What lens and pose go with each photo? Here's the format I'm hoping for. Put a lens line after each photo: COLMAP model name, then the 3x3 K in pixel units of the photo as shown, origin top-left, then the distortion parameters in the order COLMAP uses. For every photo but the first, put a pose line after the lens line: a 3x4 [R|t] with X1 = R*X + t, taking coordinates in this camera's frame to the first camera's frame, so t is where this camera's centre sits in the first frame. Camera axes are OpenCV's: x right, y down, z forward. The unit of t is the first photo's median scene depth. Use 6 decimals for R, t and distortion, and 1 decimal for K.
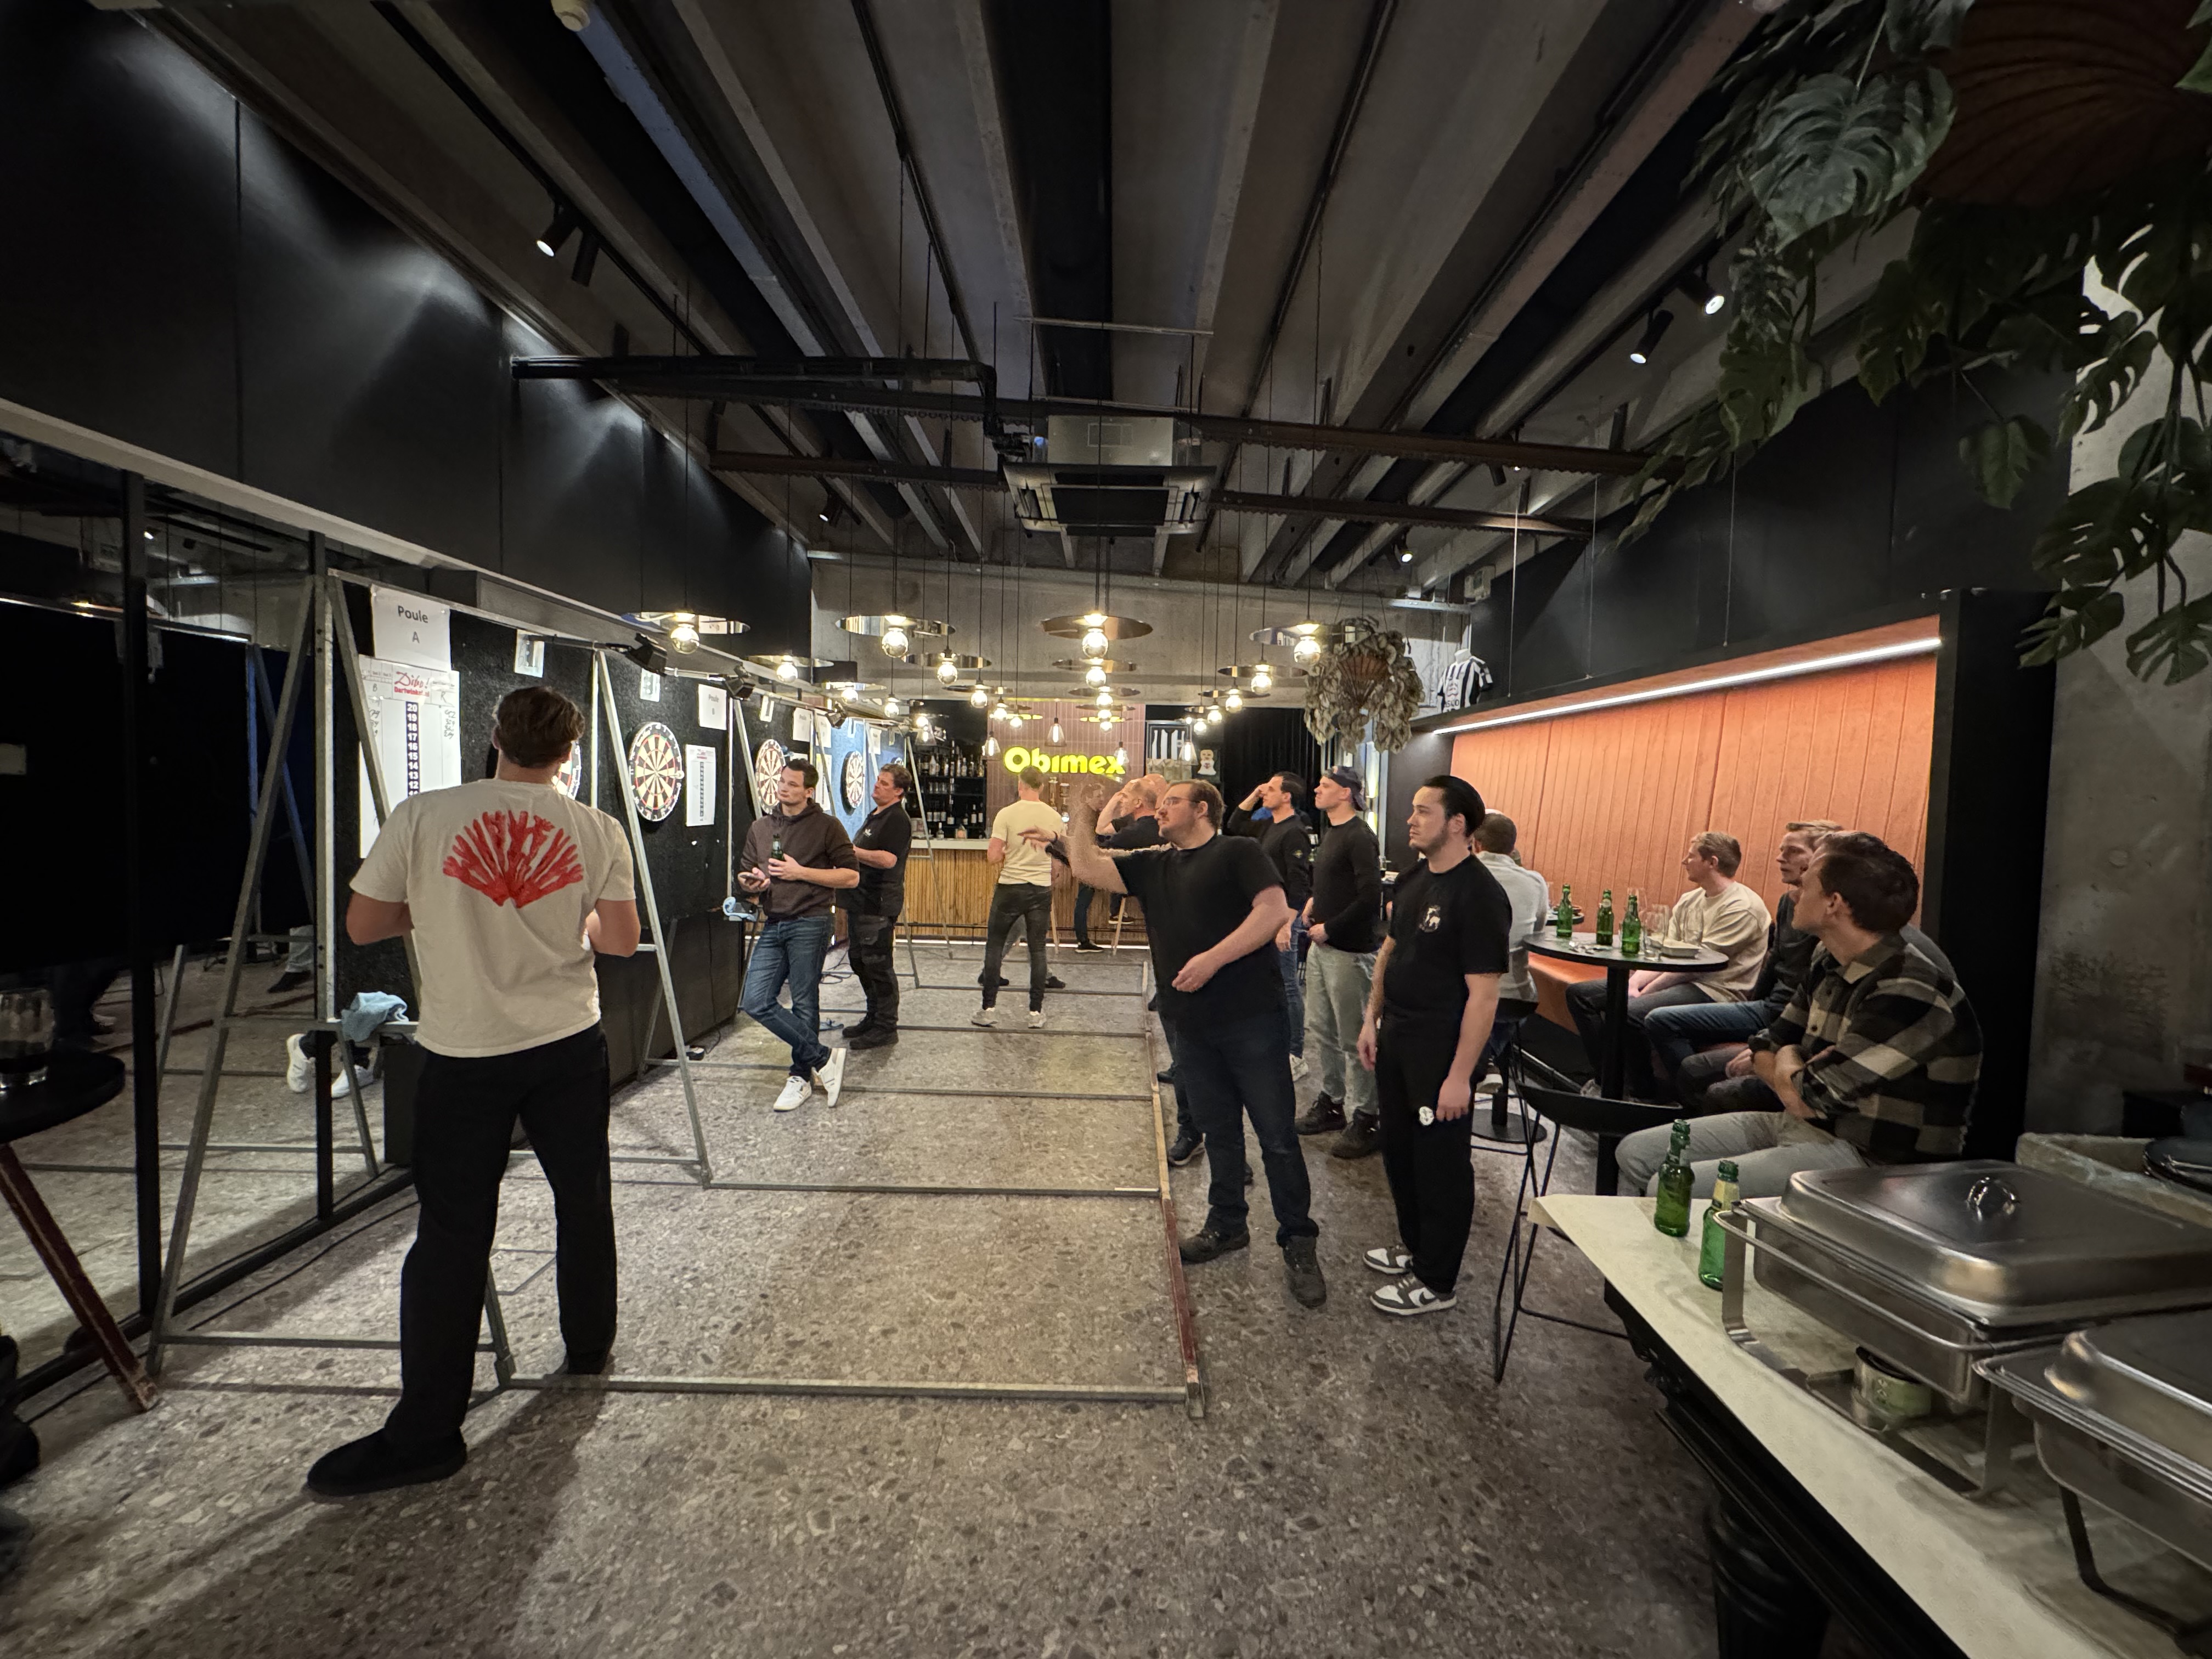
lens RADIAL K [[877.8, 0, 1106.9], [0, 877.8, 825.2], [0, 0, 1]] dist [-0.003999, 0.000524]
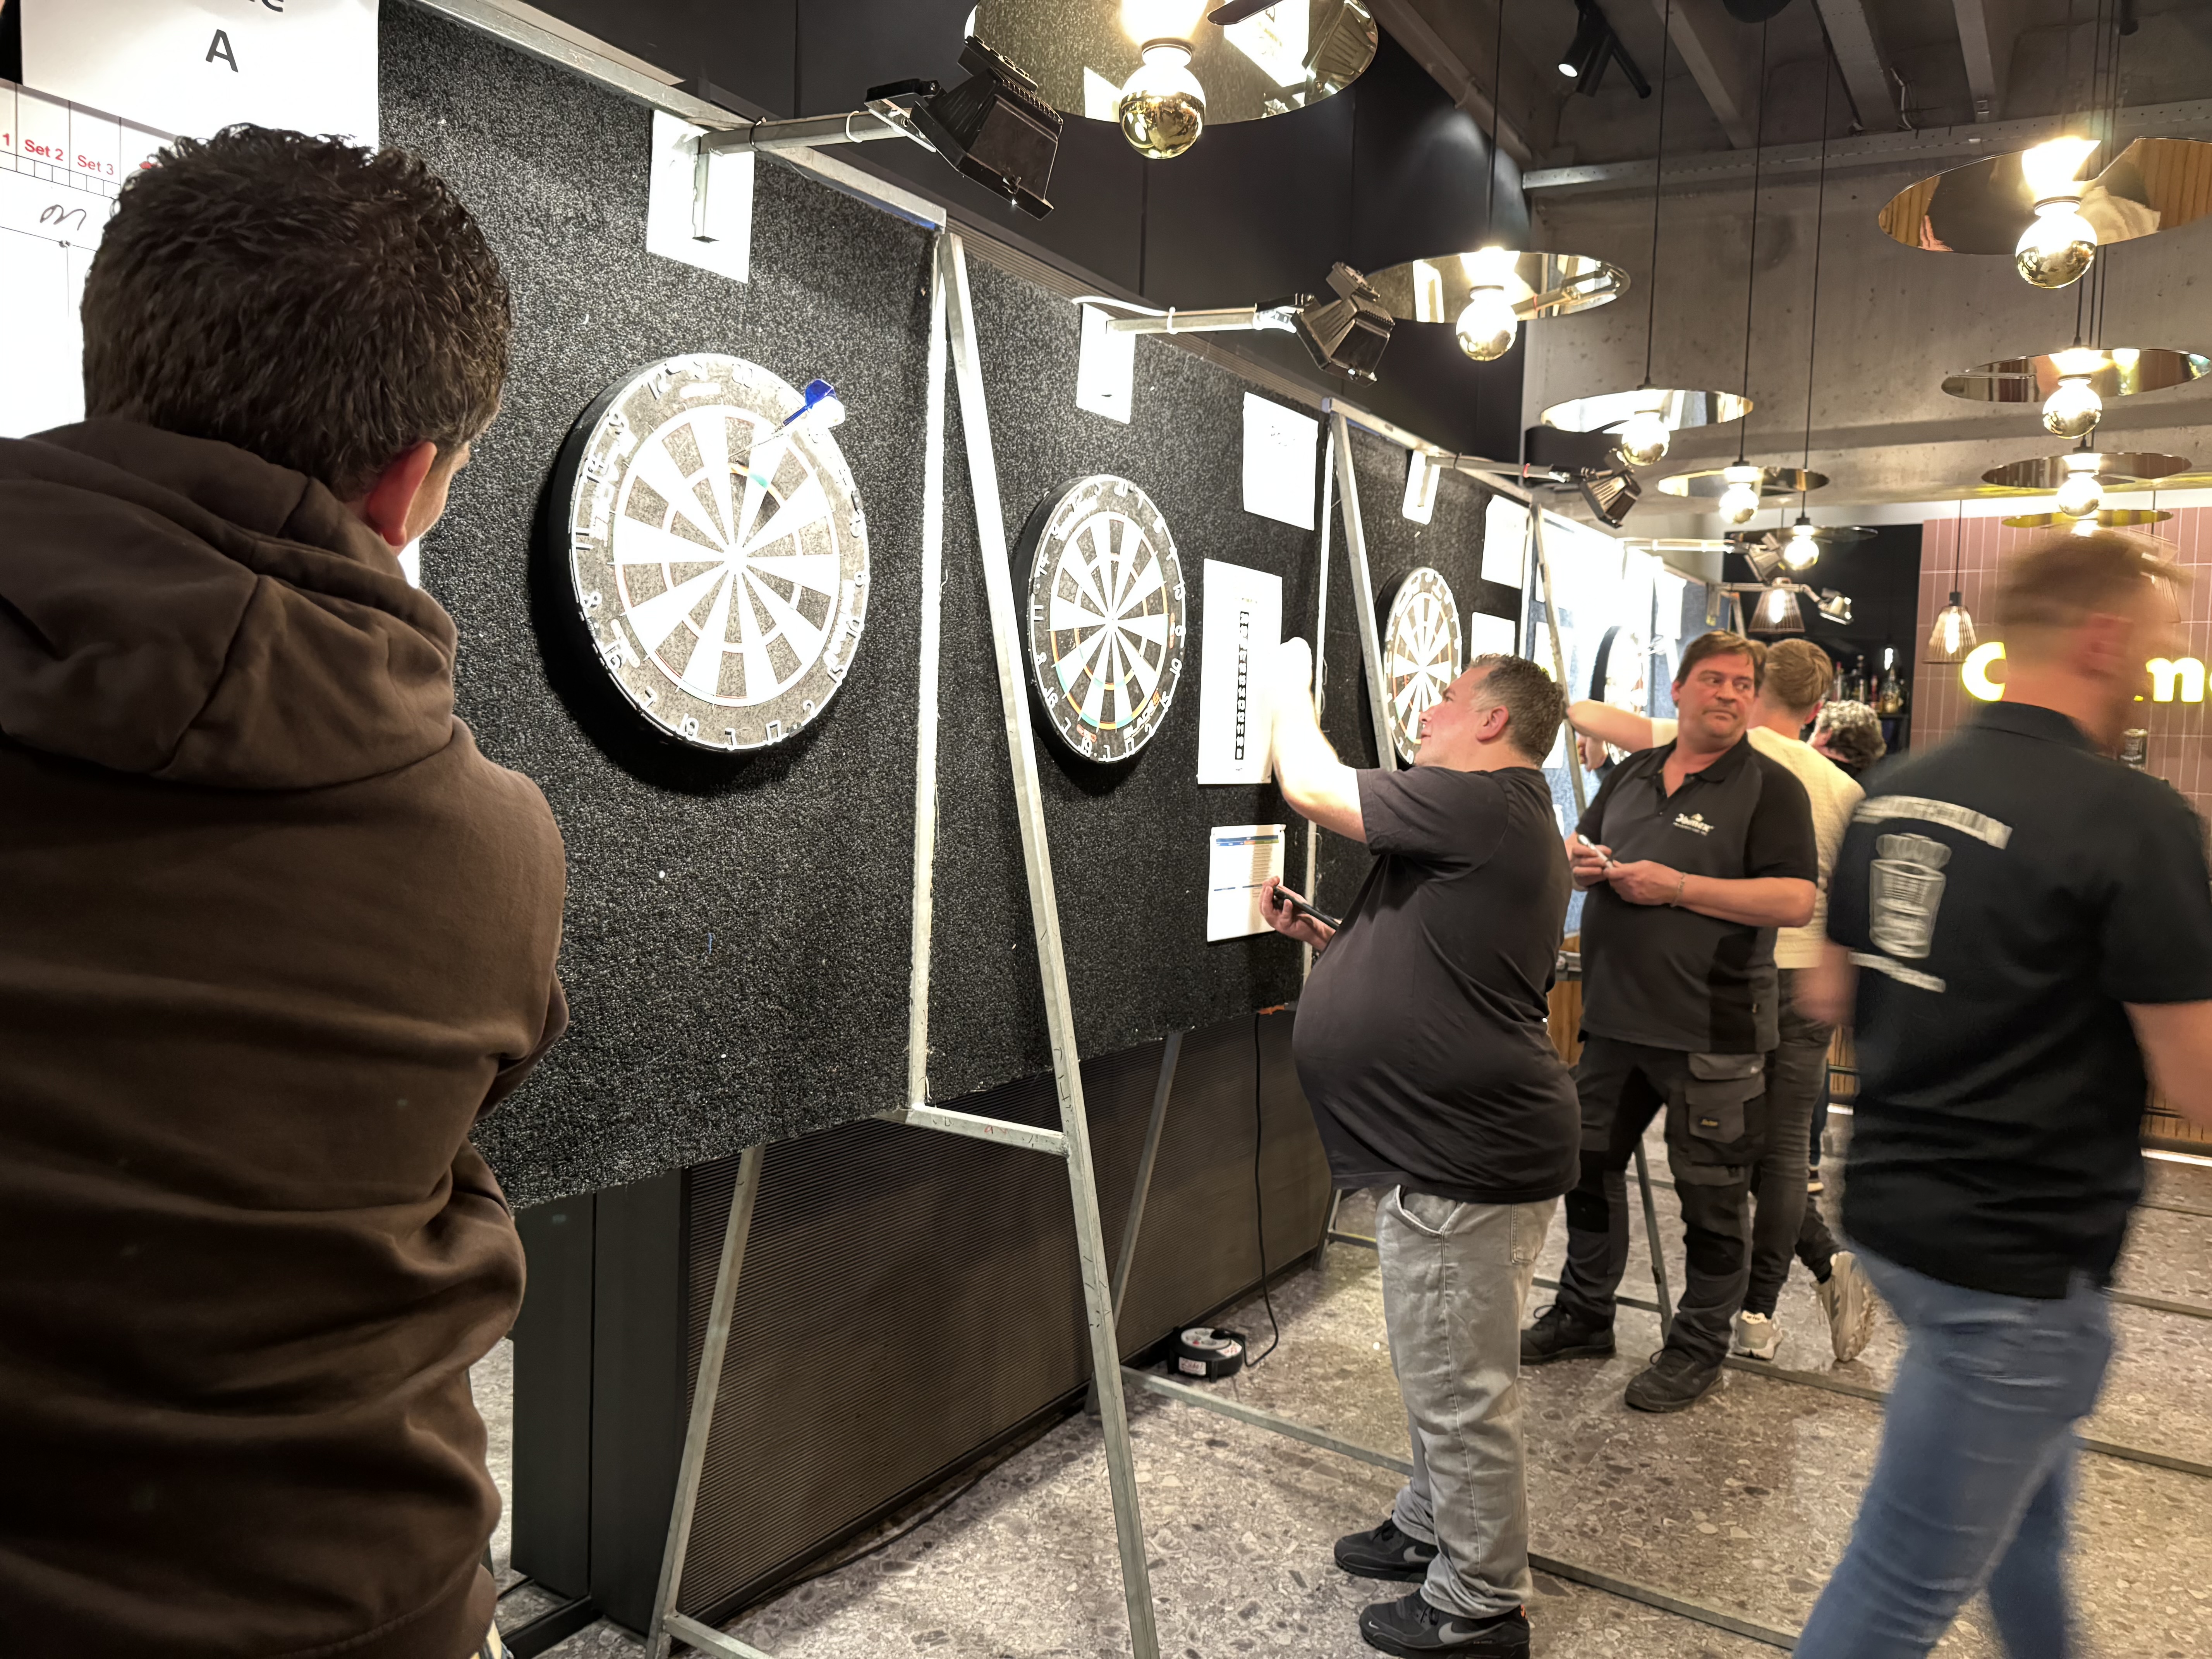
lens RADIAL K [[1554.8, 0, 1110.7], [0, 1554.8, 832.9], [0, 0, 1]] dist [0.084018, -0.118400]
pose [[0.846979, 0.035115, -0.530465, -0.138155], [-0.033557, 0.999358, 0.012575, 0.011829], [0.530566, 0.007150, 0.847613, 0.358715]]
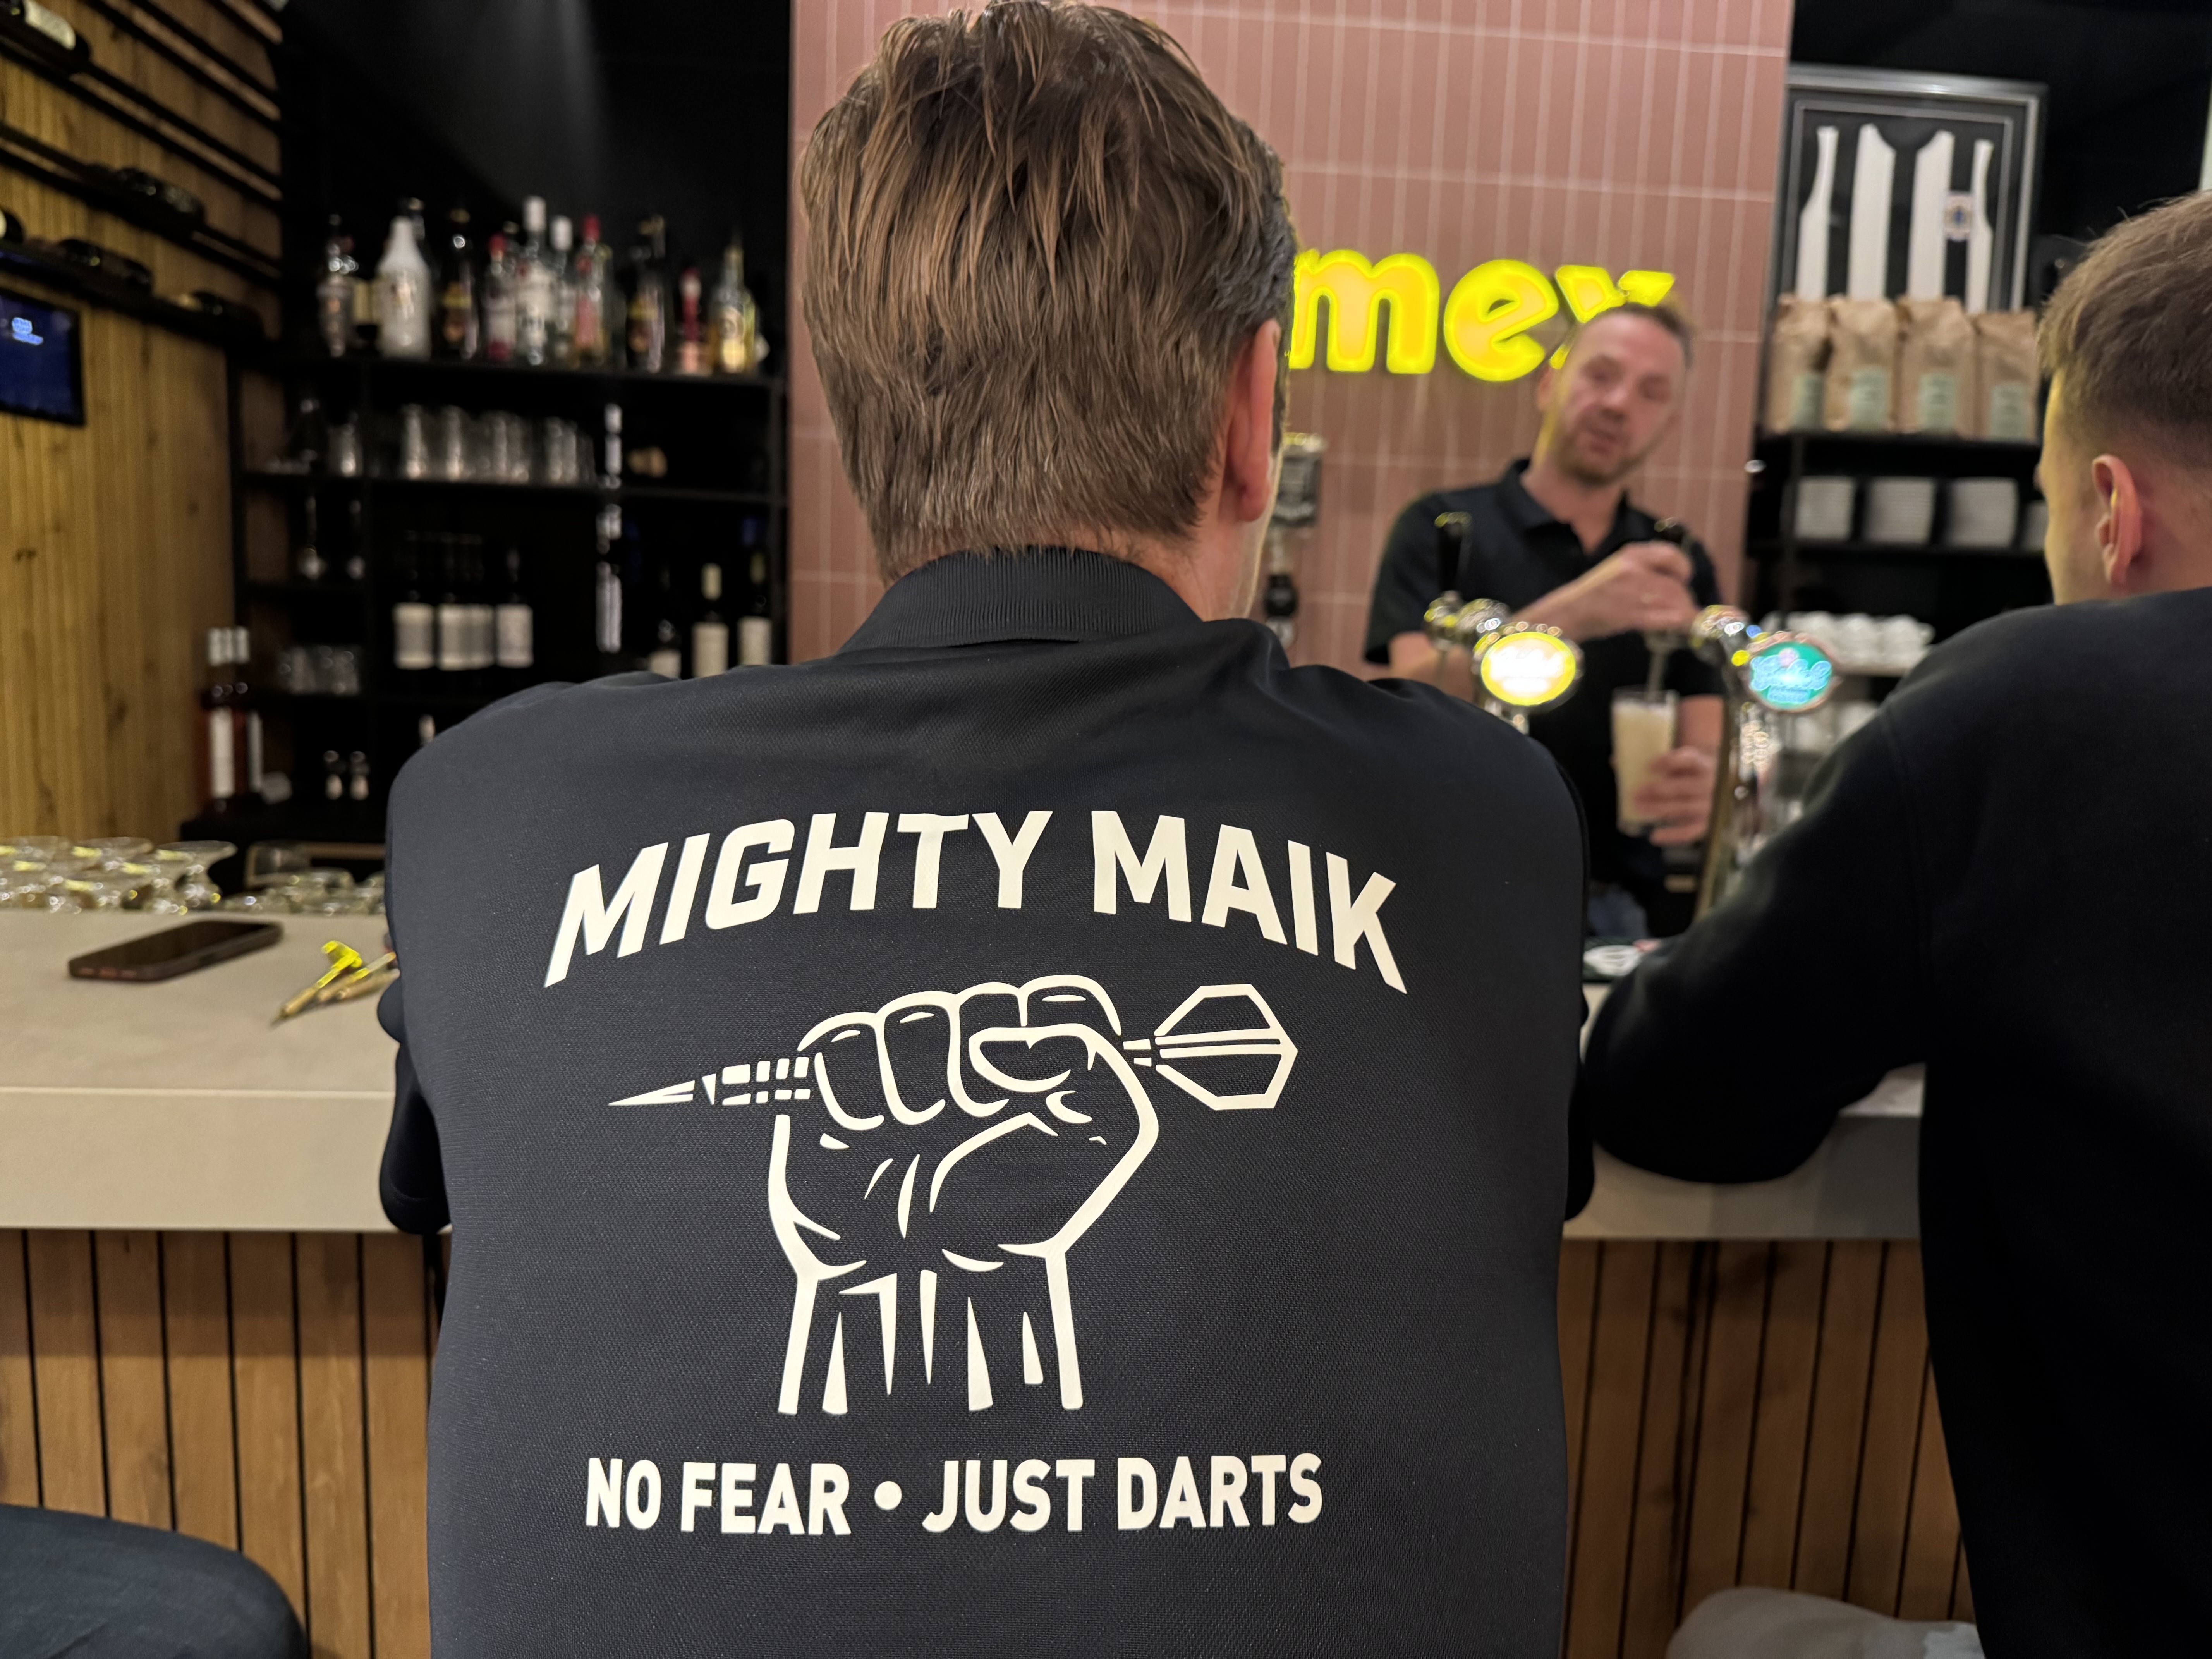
lens RADIAL K [[1593.1, 0, 1100.2], [0, 1593.1, 836.6], [0, 0, 1]] dist [-0.010665, -0.003323]
pose [[0.995913, -0.000044, 0.090320, -0.249431], [-0.009563, 0.994328, 0.105925, -0.013422], [-0.089812, -0.106355, 0.990264, 1.627938]]
